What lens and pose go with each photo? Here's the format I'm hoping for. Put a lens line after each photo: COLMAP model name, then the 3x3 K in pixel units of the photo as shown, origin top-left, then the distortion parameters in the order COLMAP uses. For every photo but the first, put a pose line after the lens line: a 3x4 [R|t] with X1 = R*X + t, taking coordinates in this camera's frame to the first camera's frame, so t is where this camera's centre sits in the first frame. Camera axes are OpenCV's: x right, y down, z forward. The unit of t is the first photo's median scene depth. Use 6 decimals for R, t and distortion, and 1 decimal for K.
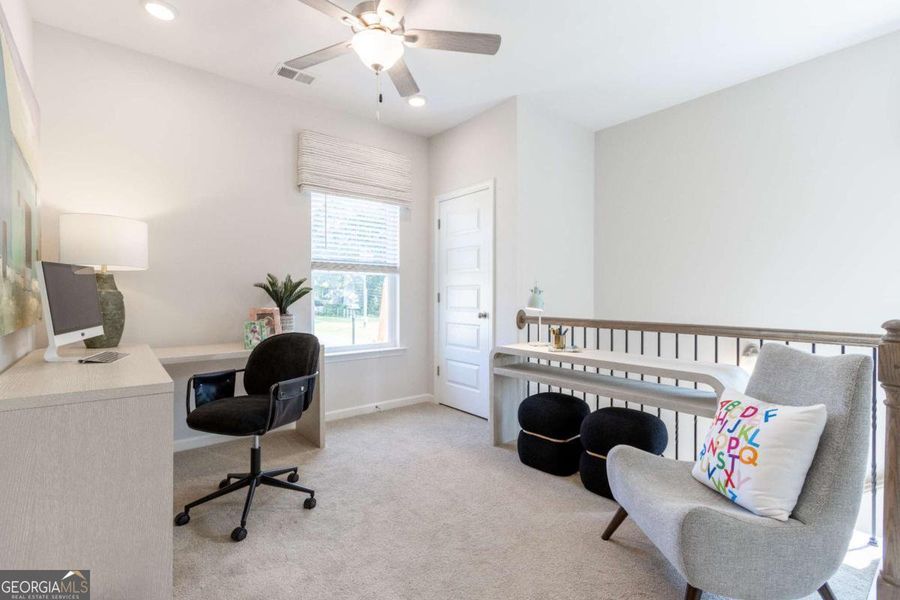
lens RADIAL K [[413.3, 0, 445.7], [0, 413.3, 299.6], [0, 0, 1]] dist [0.000427, -0.000542]
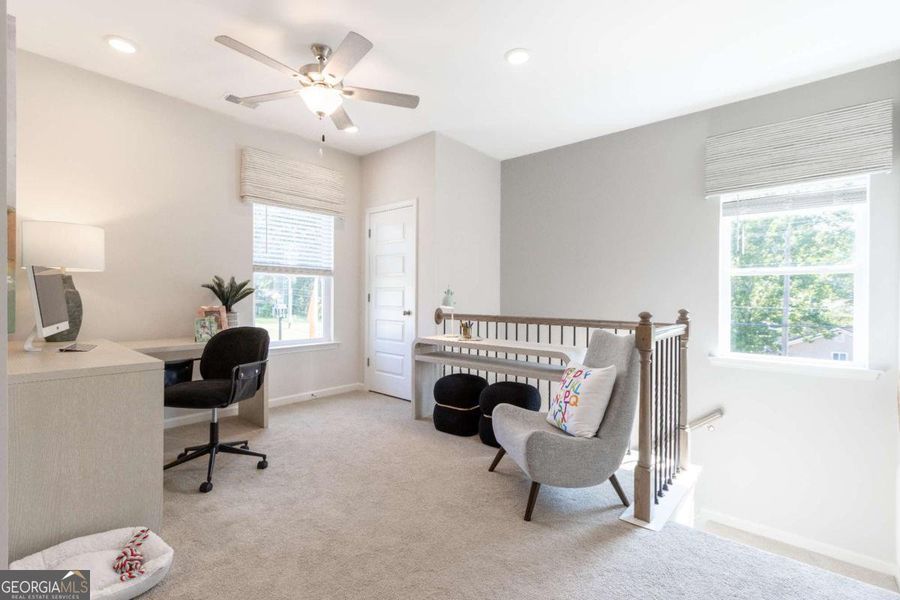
lens RADIAL K [[413.3, 0, 445.7], [0, 413.3, 299.6], [0, 0, 1]] dist [0.000427, -0.000542]
pose [[0.985648, 0.003515, 0.168779, -0.001214], [-0.003412, 0.999994, -0.000905, 0.001317], [-0.168781, 0.000316, 0.985653, -0.246088]]
